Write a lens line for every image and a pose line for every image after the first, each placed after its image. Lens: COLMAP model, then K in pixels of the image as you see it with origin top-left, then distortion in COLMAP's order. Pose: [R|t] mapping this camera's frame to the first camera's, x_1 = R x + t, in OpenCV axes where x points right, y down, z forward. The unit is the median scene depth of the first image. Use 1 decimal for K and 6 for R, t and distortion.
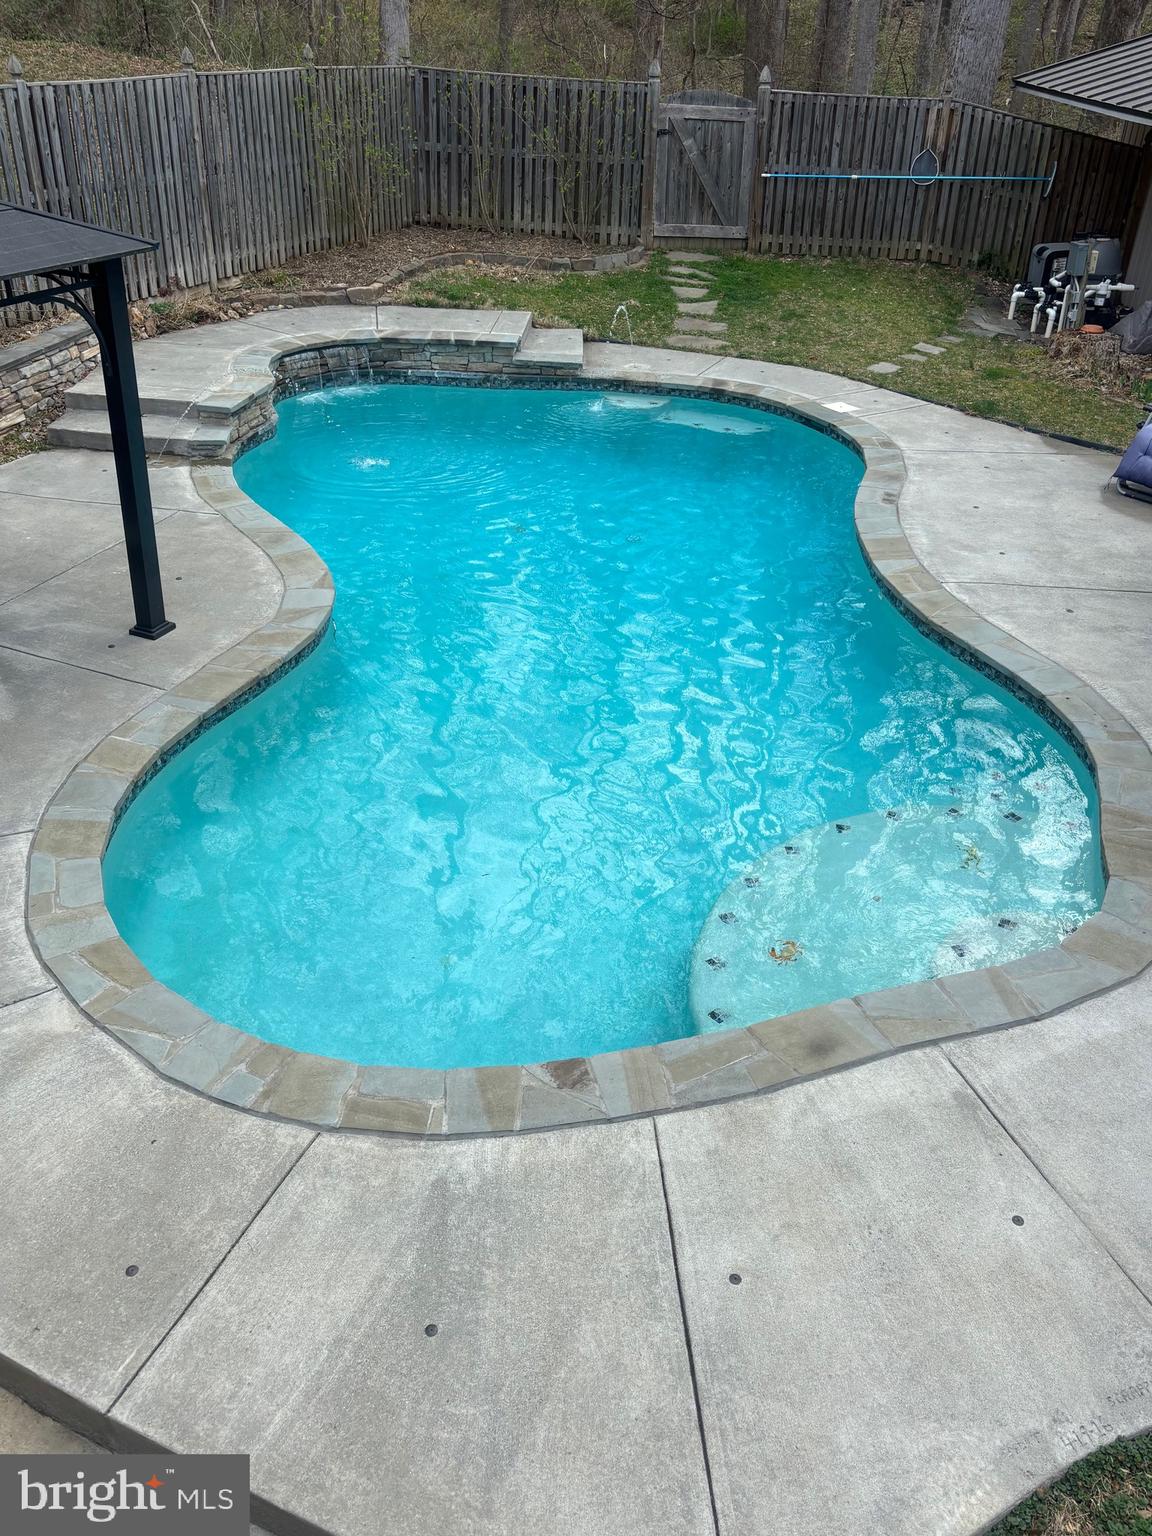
lens RADIAL K [[1282.4, 0, 574.4], [0, 1282.4, 753.8], [0, 0, 1]] dist [0.028561, -0.028380]
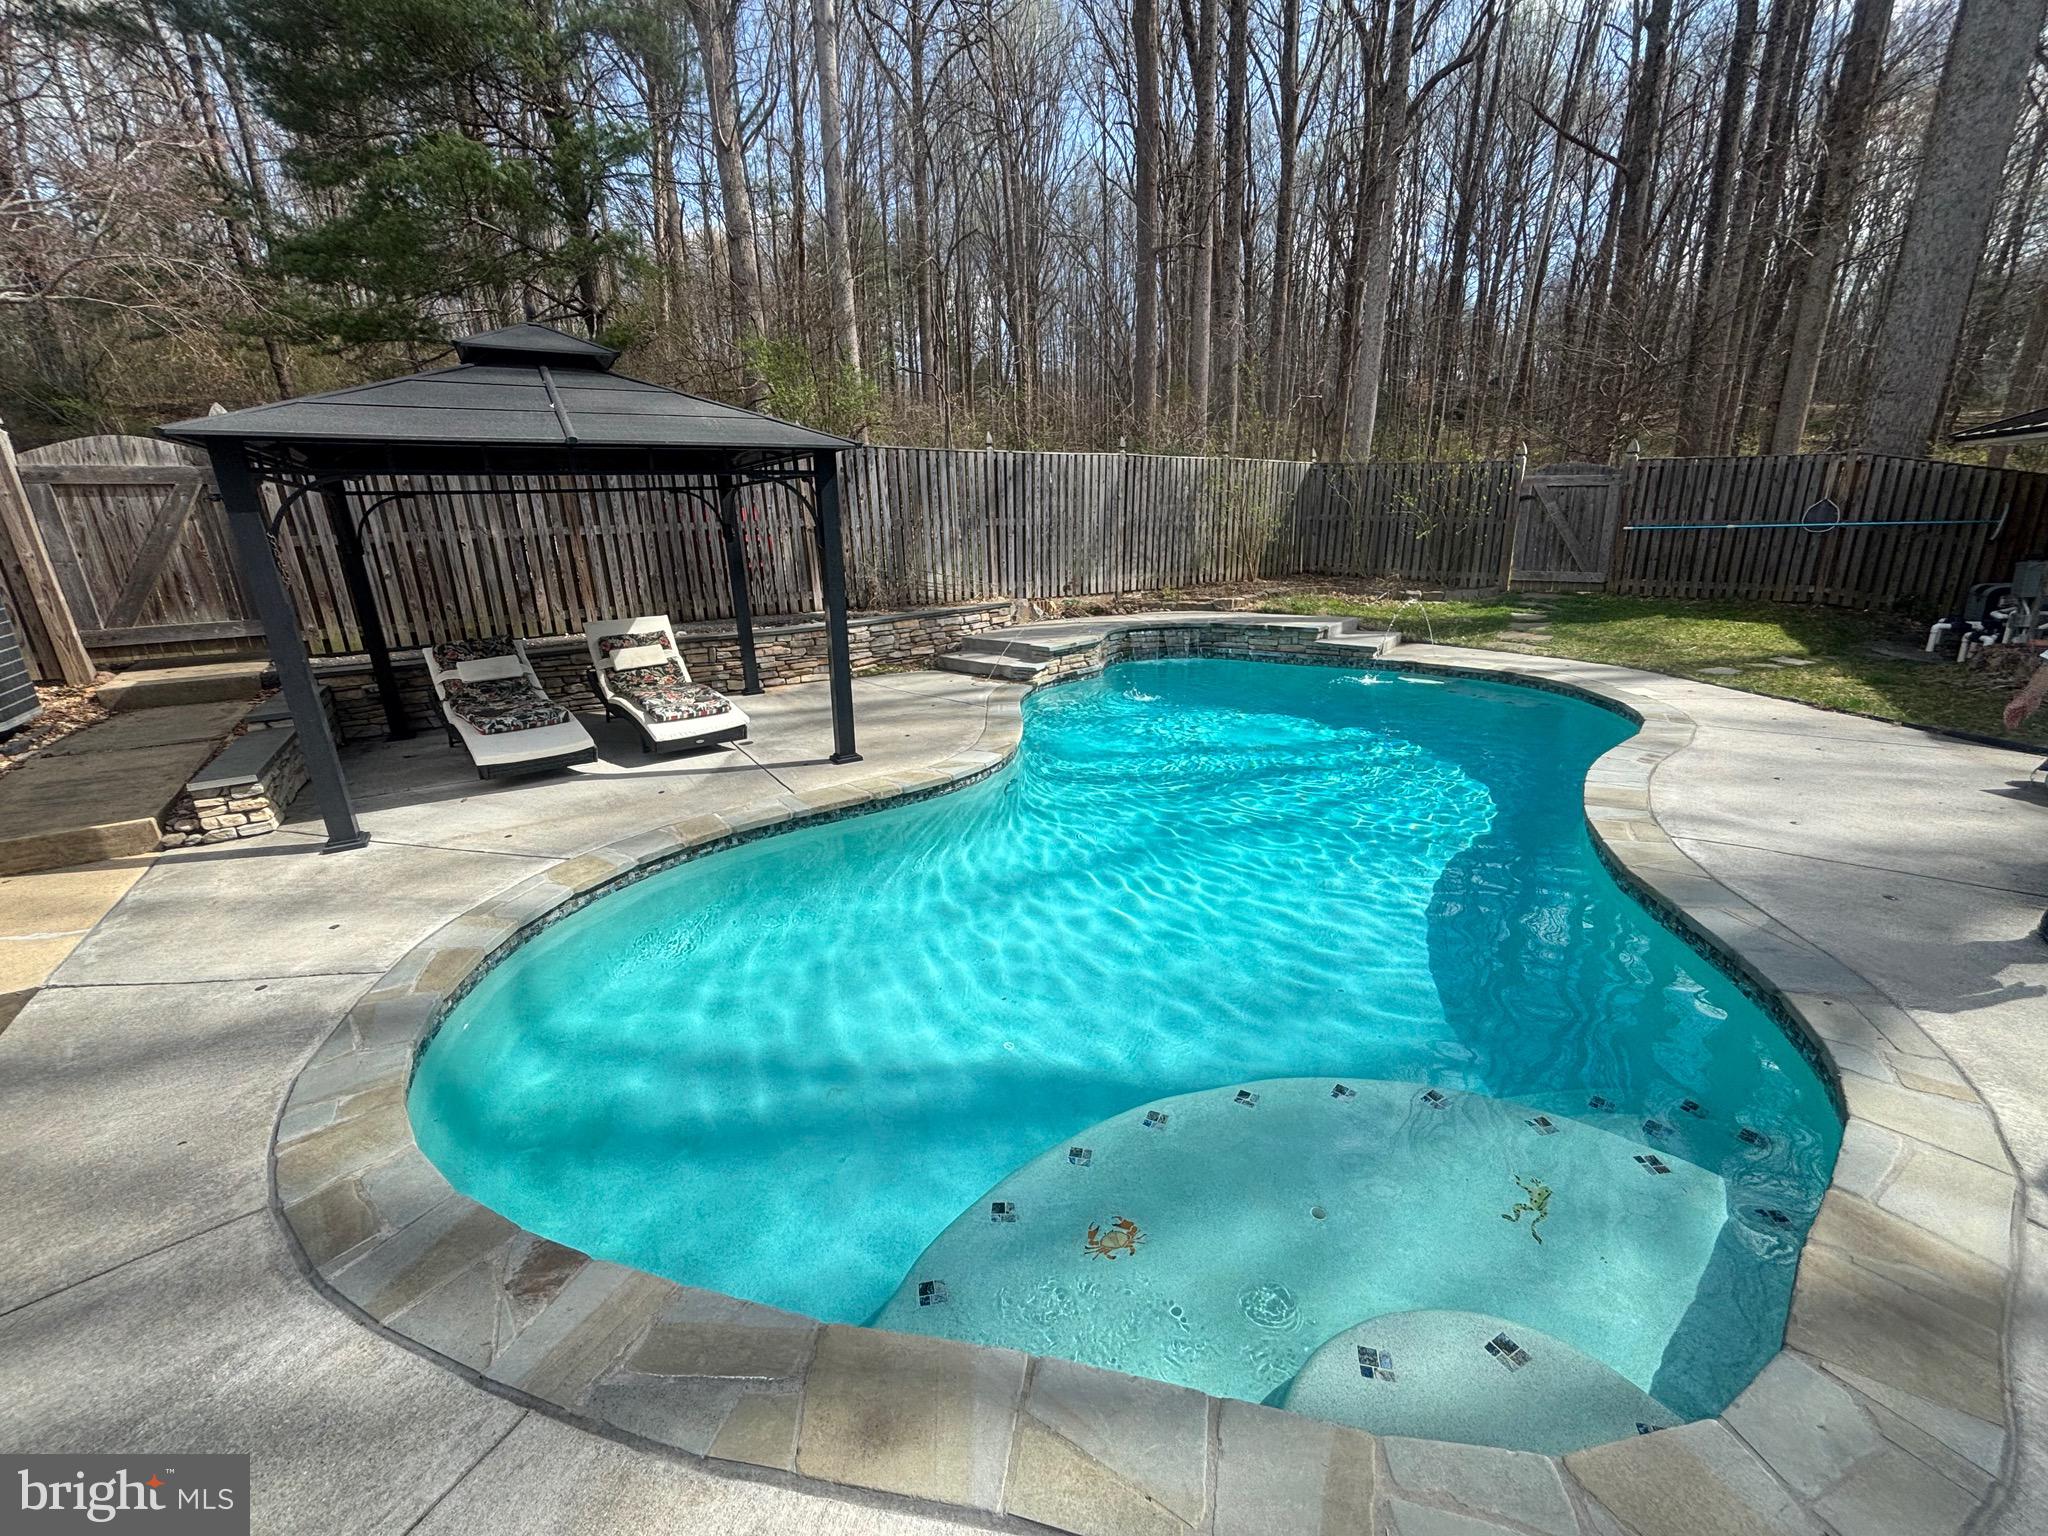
lens RADIAL K [[834.5, 0, 1023.3], [0, 834.5, 765.3], [0, 0, 1]] dist [-0.000441, -0.000044]
pose [[0.838597, 0.110615, -0.533404, 0.183386], [-0.241352, 0.953264, -0.181761, 0.009507], [0.488369, 0.281163, 0.826101, 0.317849]]
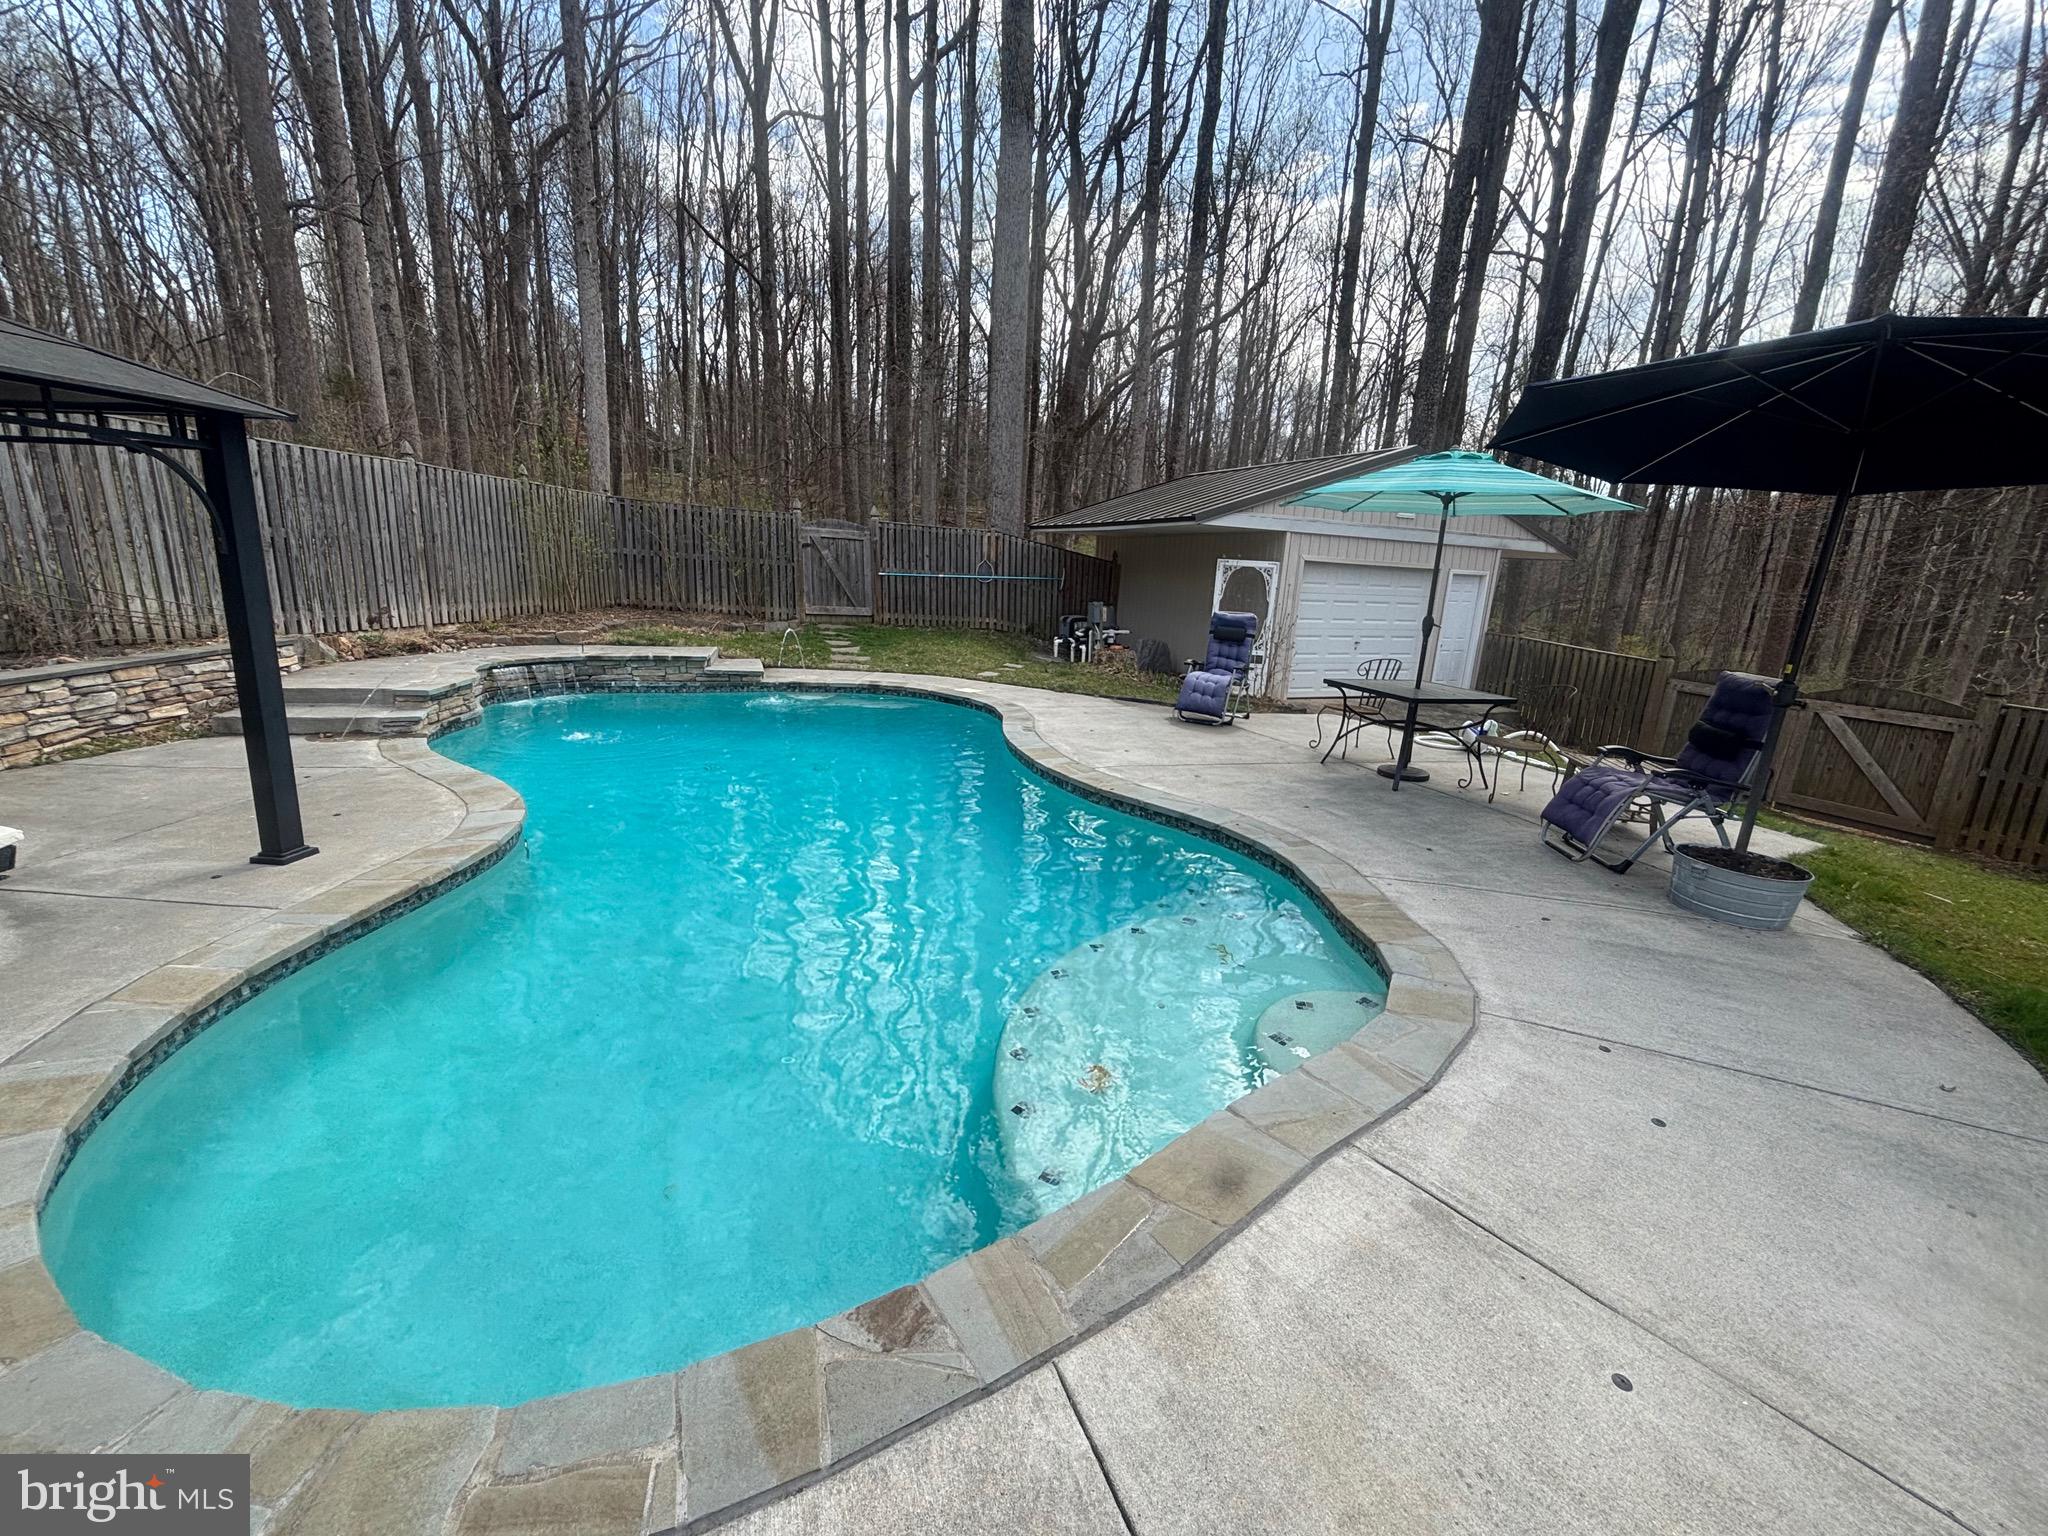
lens RADIAL K [[834.5, 0, 1022.4], [0, 834.5, 766.4], [0, 0, 1]] dist [-0.000441, -0.000044]
pose [[0.945412, -0.066720, 0.318975, -0.025857], [0.156013, 0.952022, -0.263275, 0.051901], [-0.286106, 0.298667, 0.910462, 0.249354]]
